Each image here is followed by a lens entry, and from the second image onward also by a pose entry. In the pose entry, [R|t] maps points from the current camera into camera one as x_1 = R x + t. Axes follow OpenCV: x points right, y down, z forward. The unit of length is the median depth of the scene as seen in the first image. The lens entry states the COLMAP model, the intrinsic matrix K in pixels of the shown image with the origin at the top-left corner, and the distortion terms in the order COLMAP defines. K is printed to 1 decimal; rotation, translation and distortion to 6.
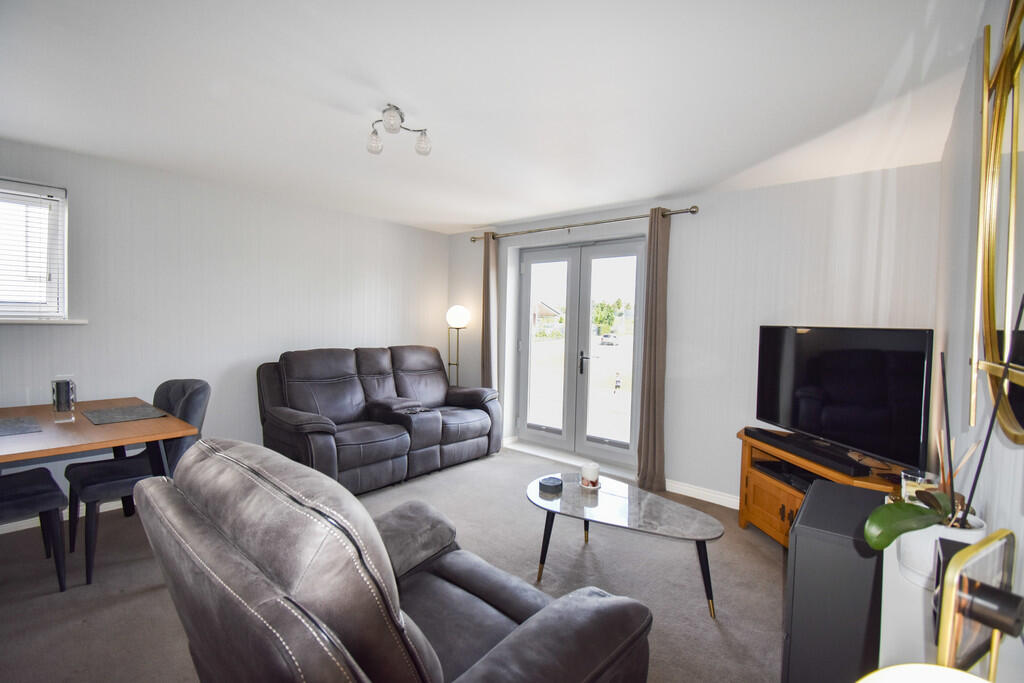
lens RADIAL K [[455.9, 0, 512.0], [0, 455.9, 341.5], [0, 0, 1]] dist [0.002570, 0.000001]
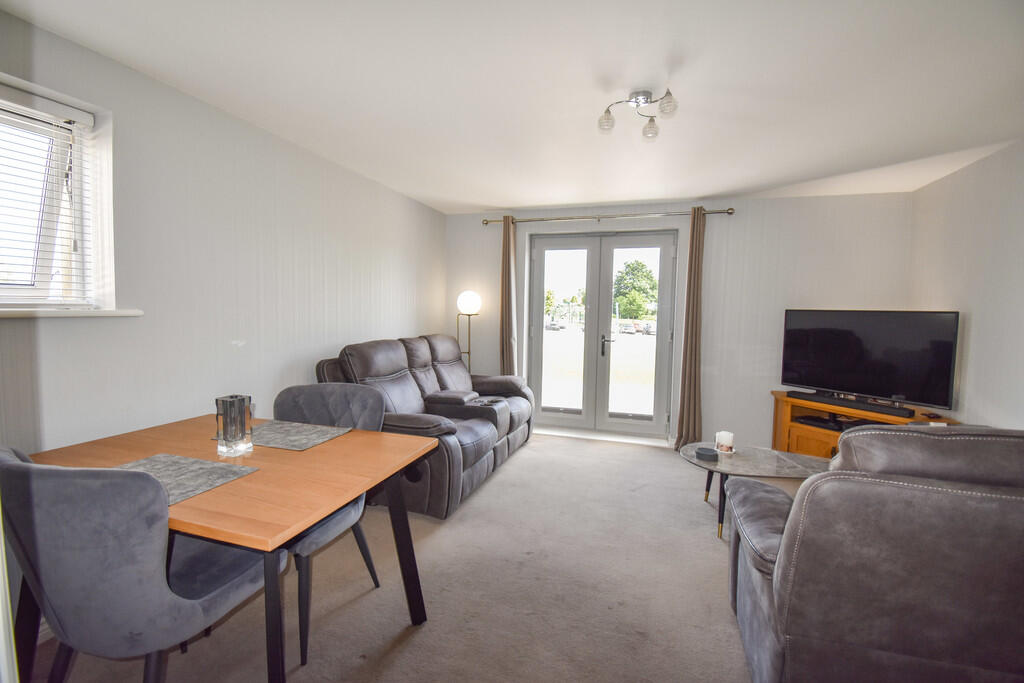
lens RADIAL K [[455.9, 0, 512.0], [0, 455.9, 341.5], [0, 0, 1]] dist [0.002570, 0.000001]
pose [[0.925146, -0.035015, 0.377994, -0.452137], [0.022146, 0.999019, 0.038341, -0.008634], [-0.378966, -0.027100, 0.925014, 0.089917]]
